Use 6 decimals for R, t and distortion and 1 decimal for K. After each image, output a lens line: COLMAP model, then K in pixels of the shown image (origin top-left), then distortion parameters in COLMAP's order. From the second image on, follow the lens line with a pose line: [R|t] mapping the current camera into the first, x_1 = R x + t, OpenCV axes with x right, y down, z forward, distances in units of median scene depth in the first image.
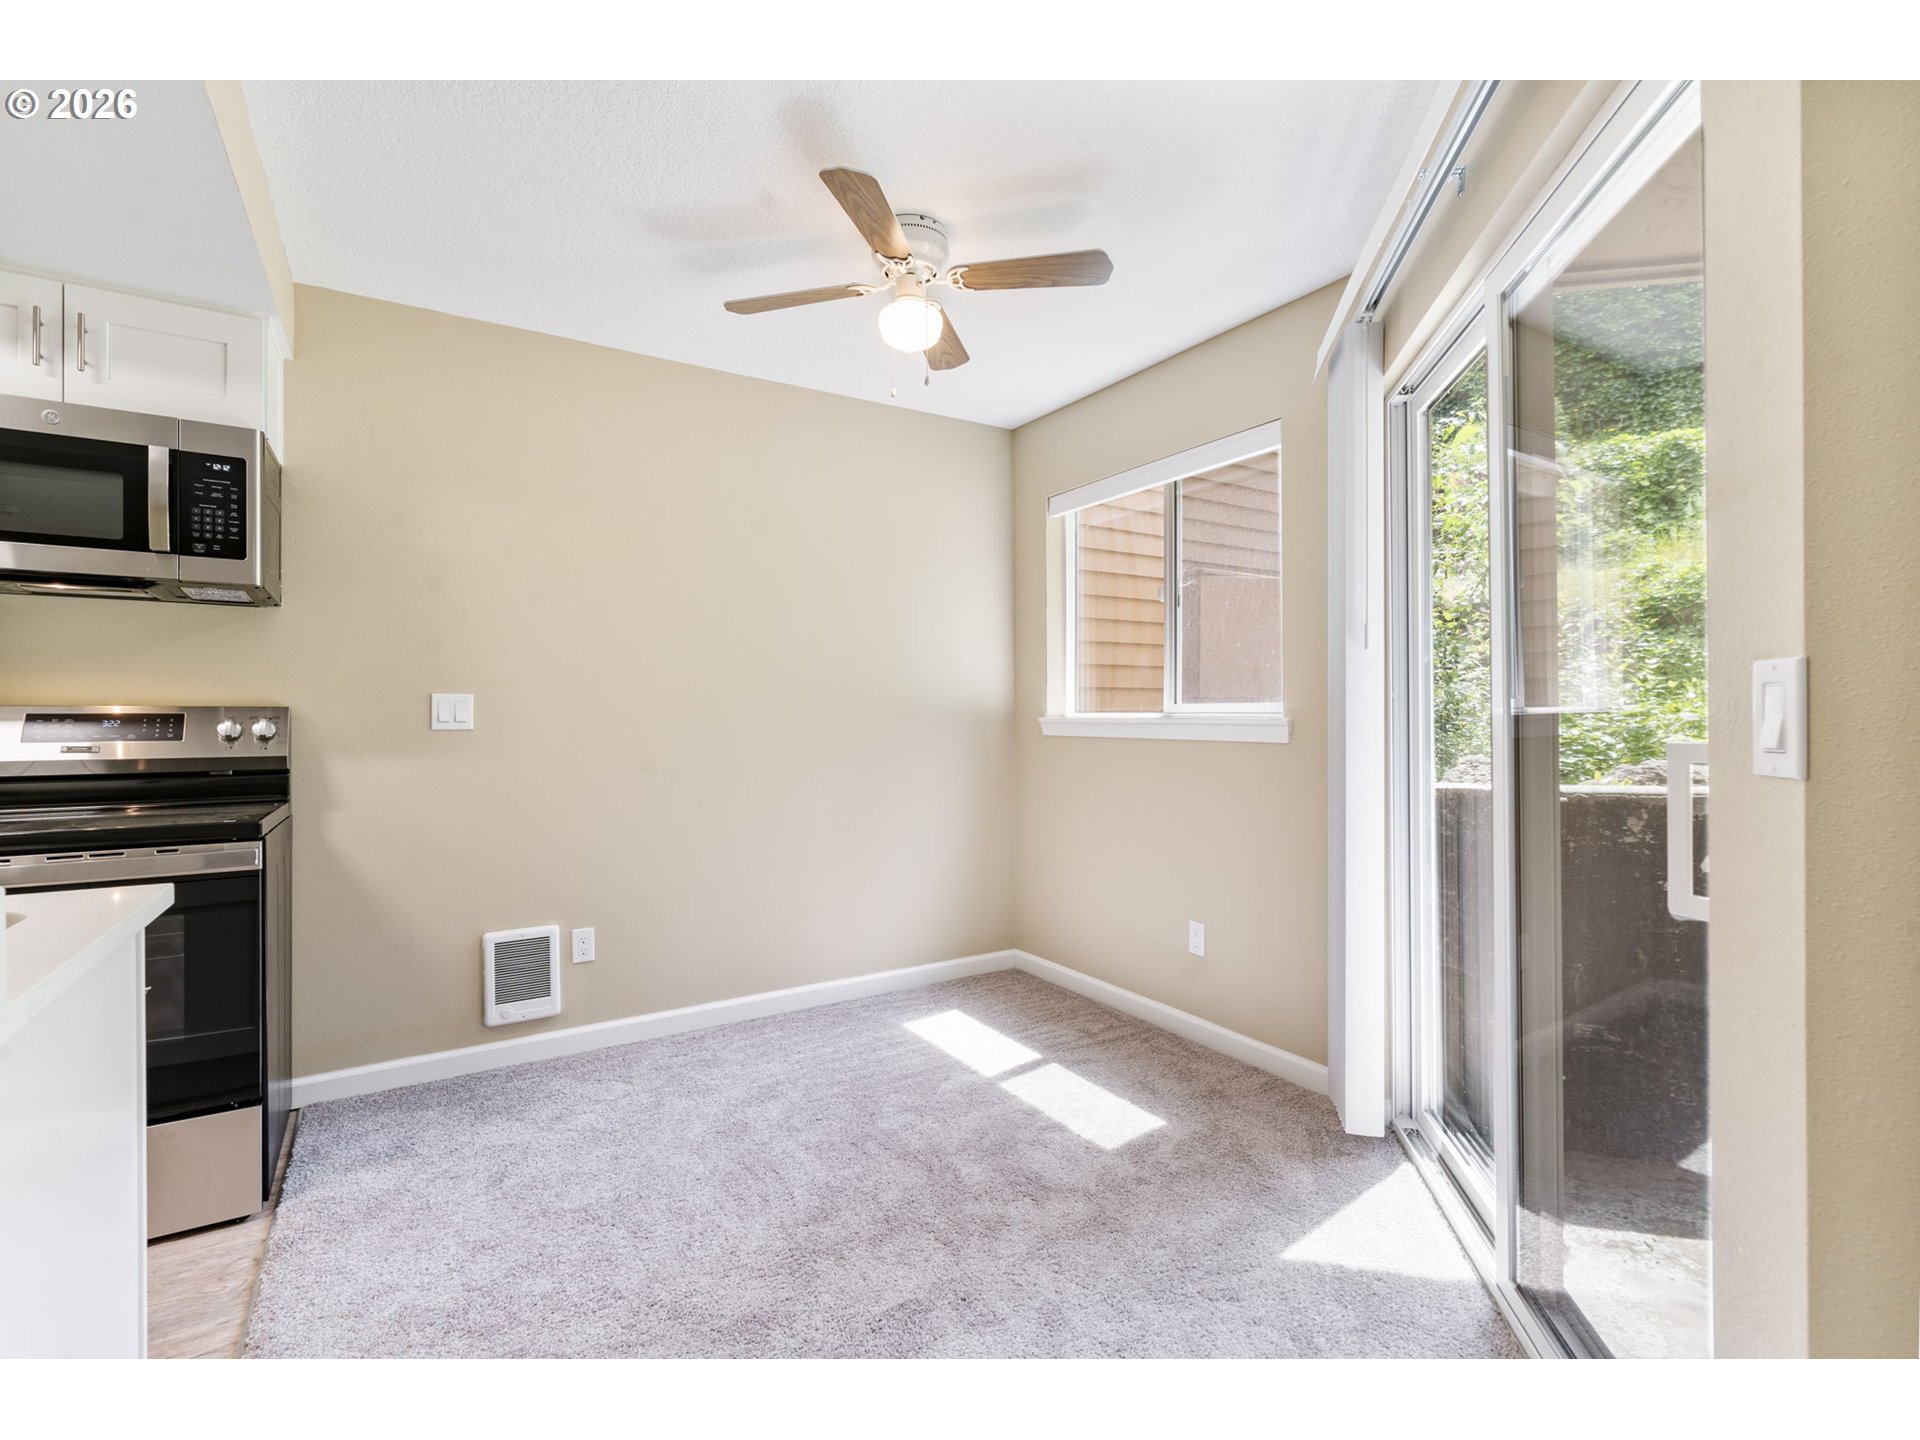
lens RADIAL K [[868.5, 0, 949.1], [0, 868.5, 722.3], [0, 0, 1]] dist [-0.002593, -0.000454]
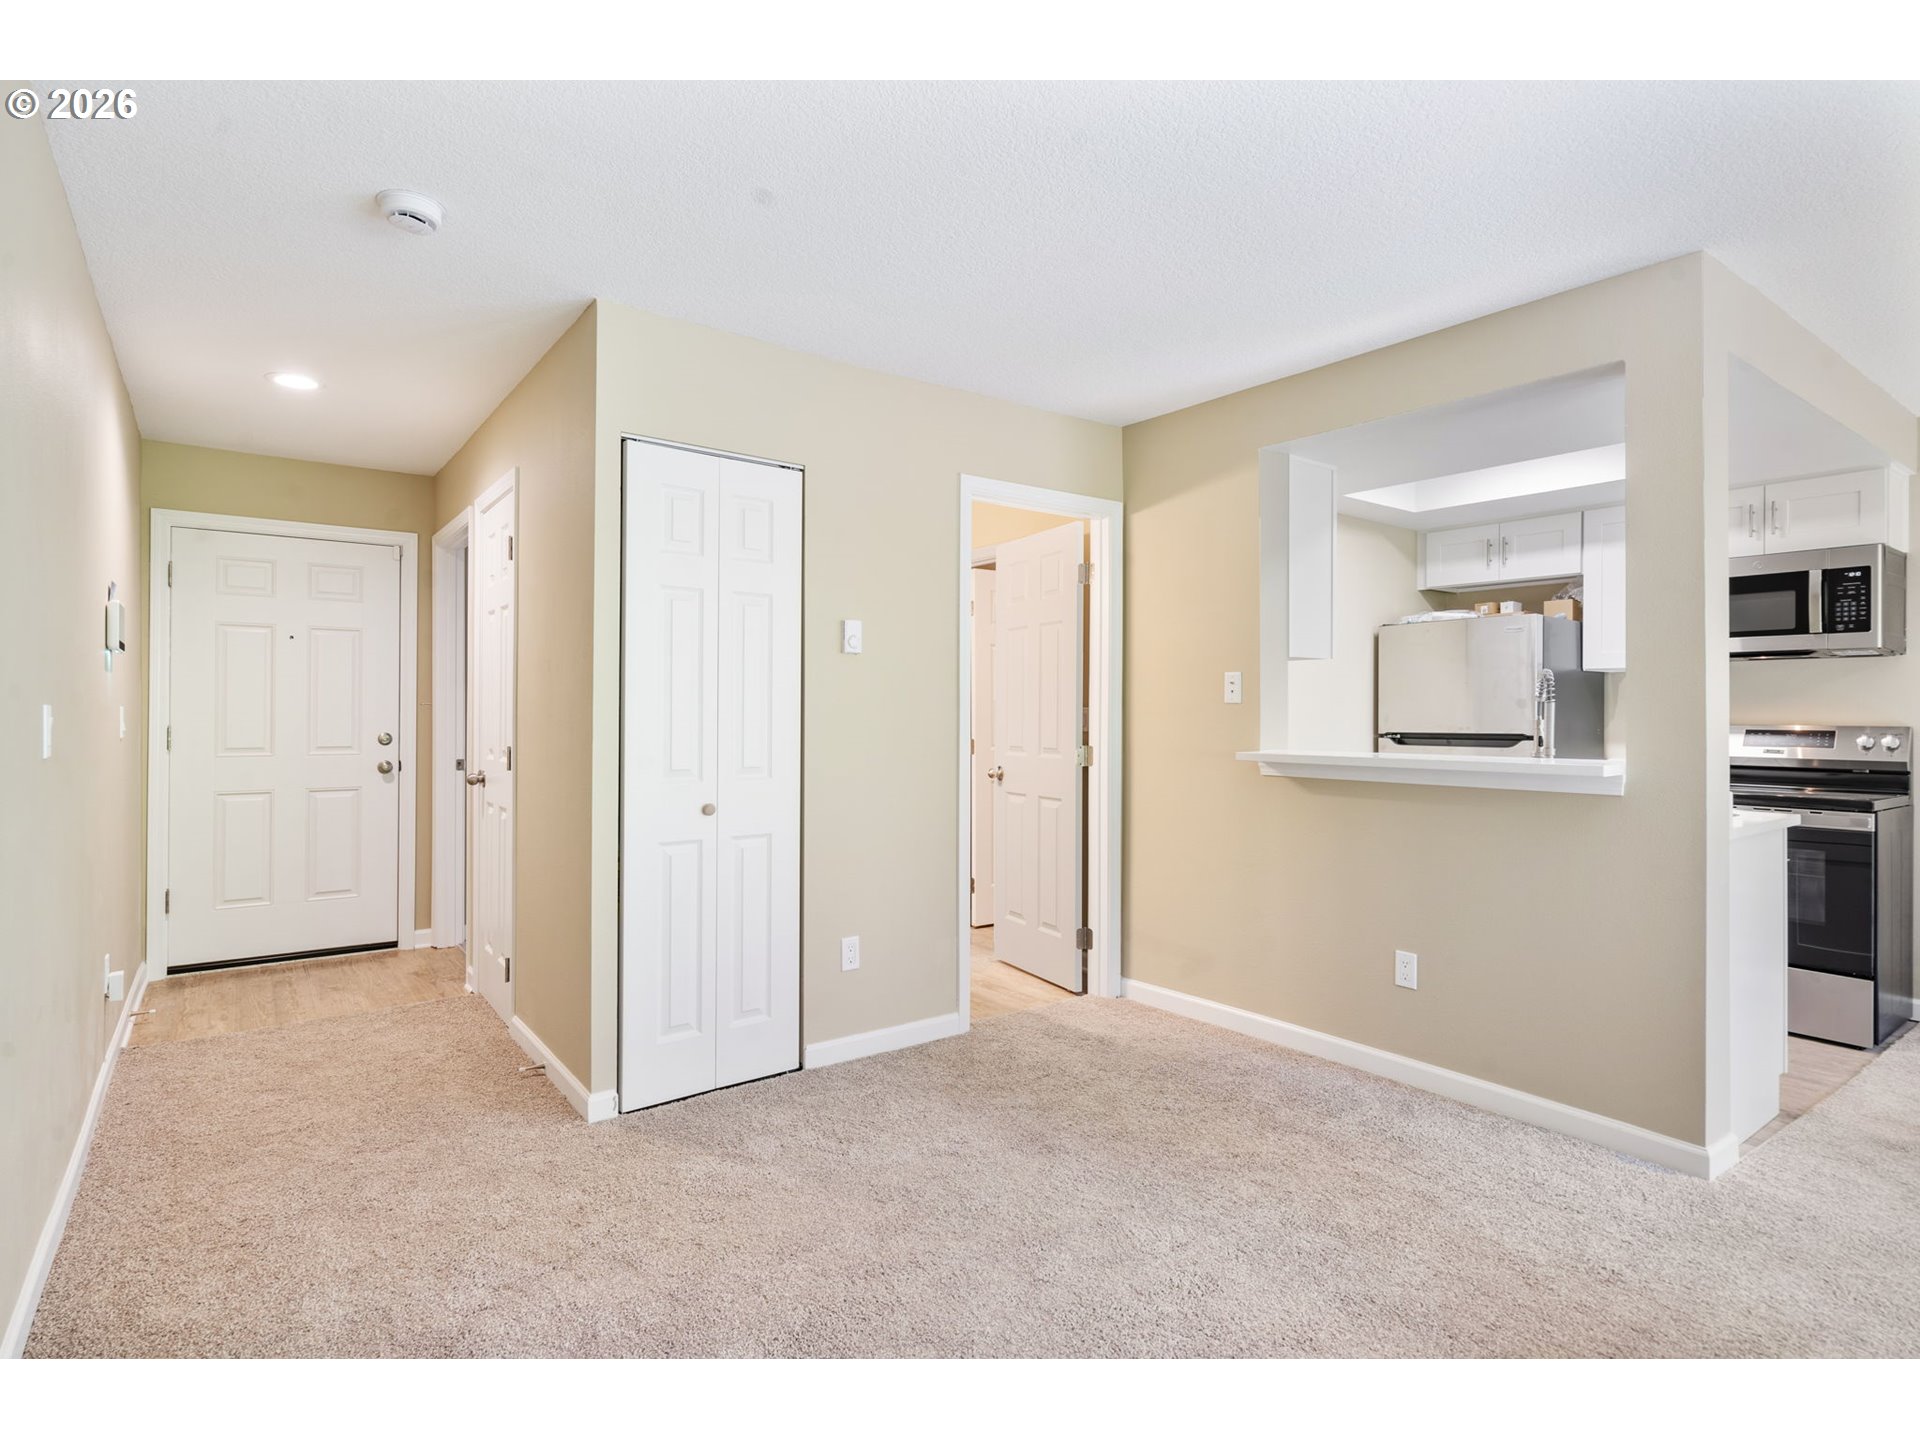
lens RADIAL K [[1004.0, 0, 972.8], [0, 1004.0, 705.1], [0, 0, 1]] dist [0.000290, 0.002706]
pose [[0.089288, -0.005676, -0.995990, 0.756837], [-0.011008, 0.999917, -0.006686, -0.026692], [0.995945, 0.011560, 0.089219, -0.682555]]
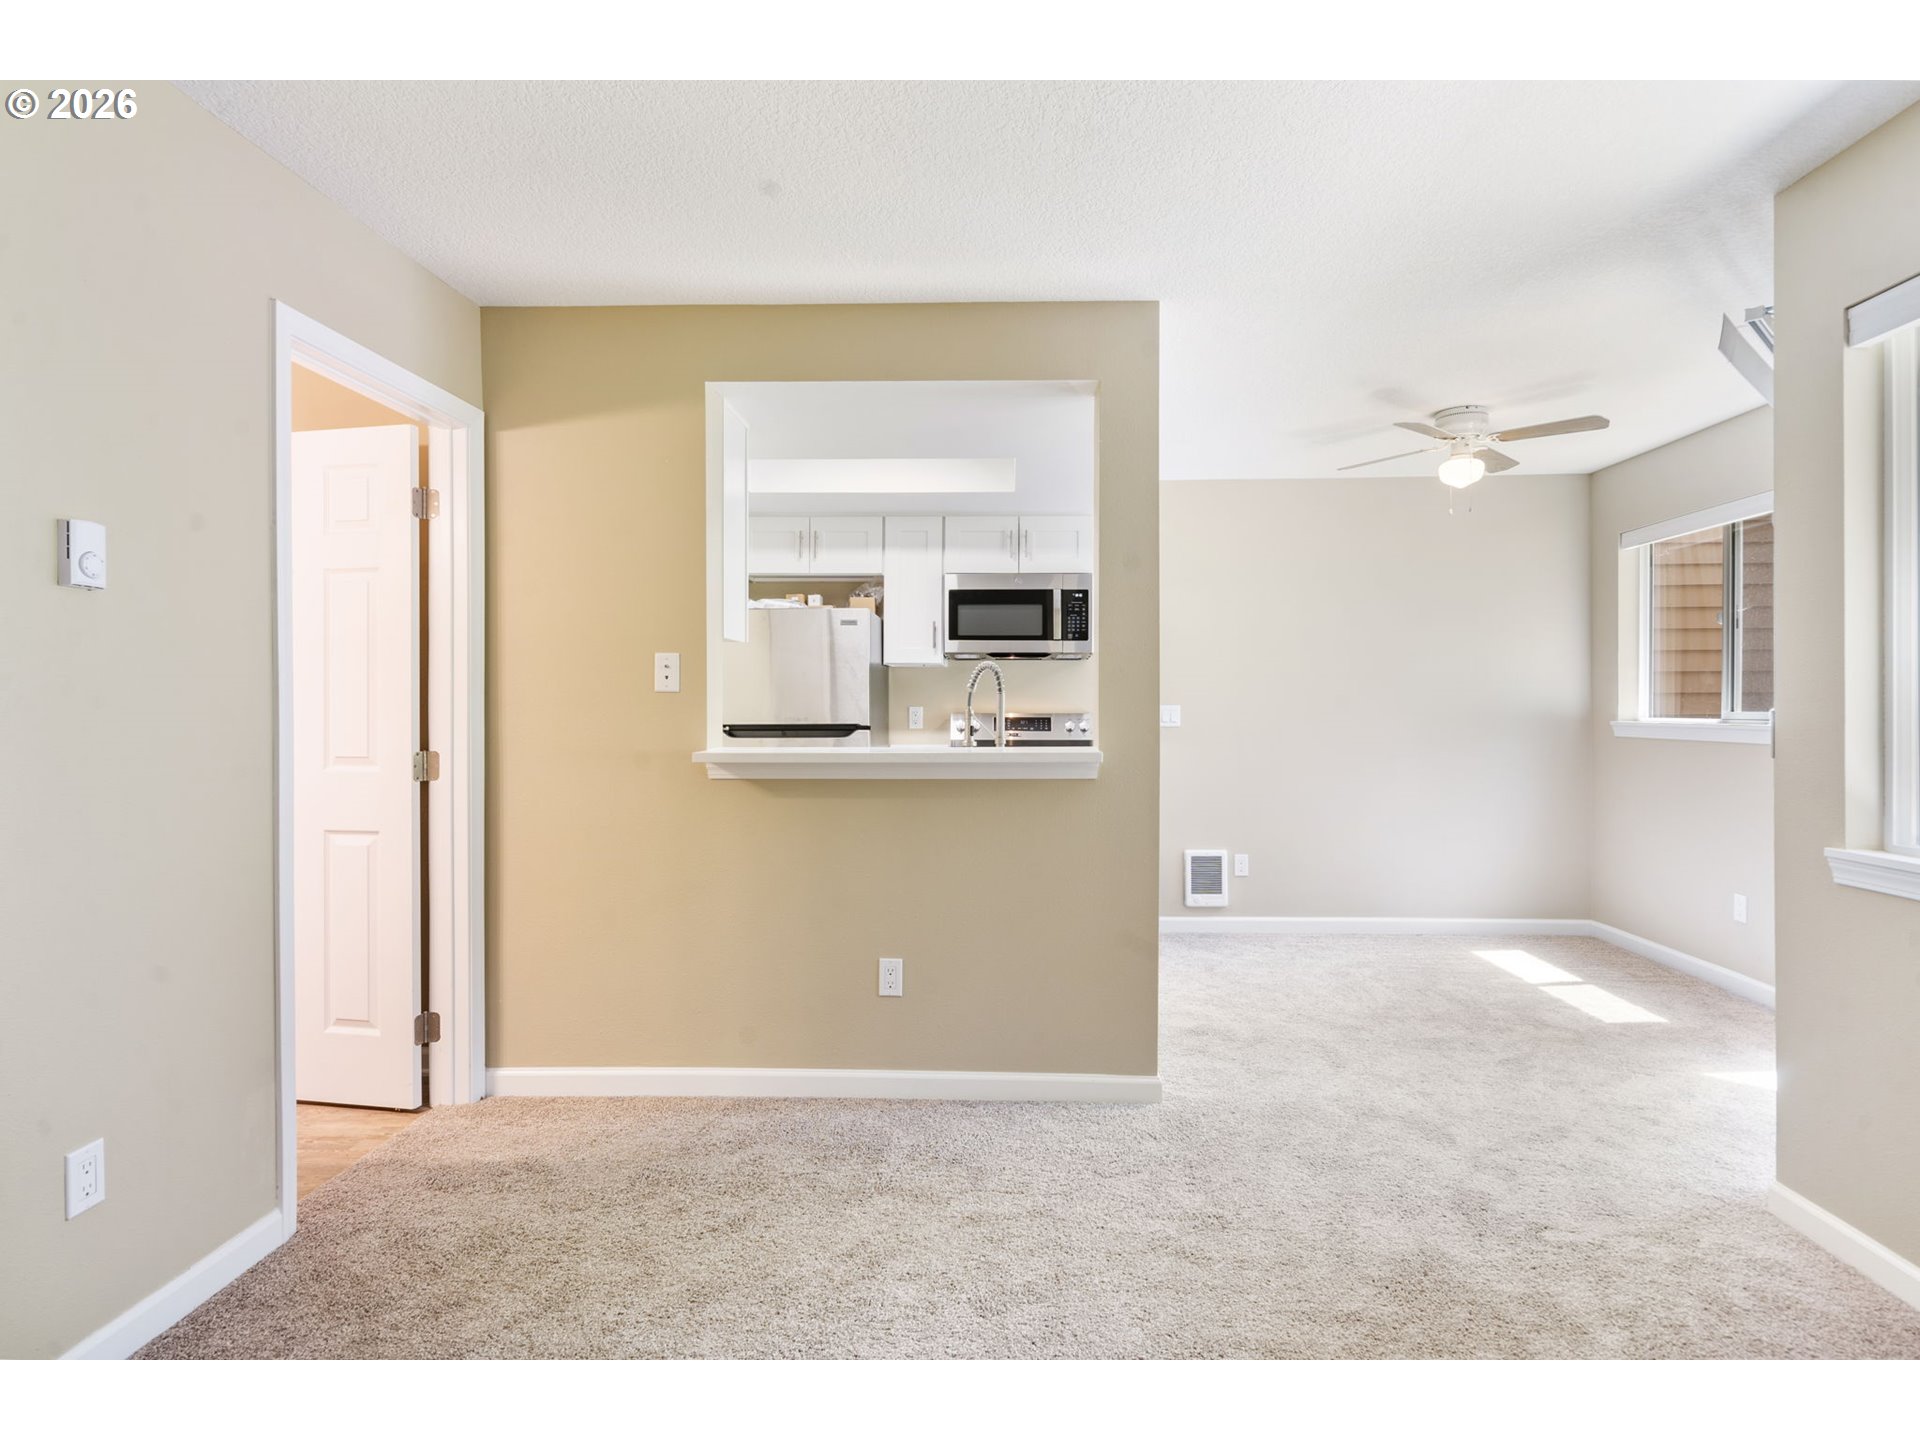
lens RADIAL K [[1004.0, 0, 973.7], [0, 1004.0, 709.1], [0, 0, 1]] dist [0.000290, 0.002706]
pose [[0.829694, 0.004250, -0.558203, 0.237794], [-0.006453, 0.999977, -0.001978, -0.022495], [0.558182, 0.005243, 0.829702, -0.981666]]
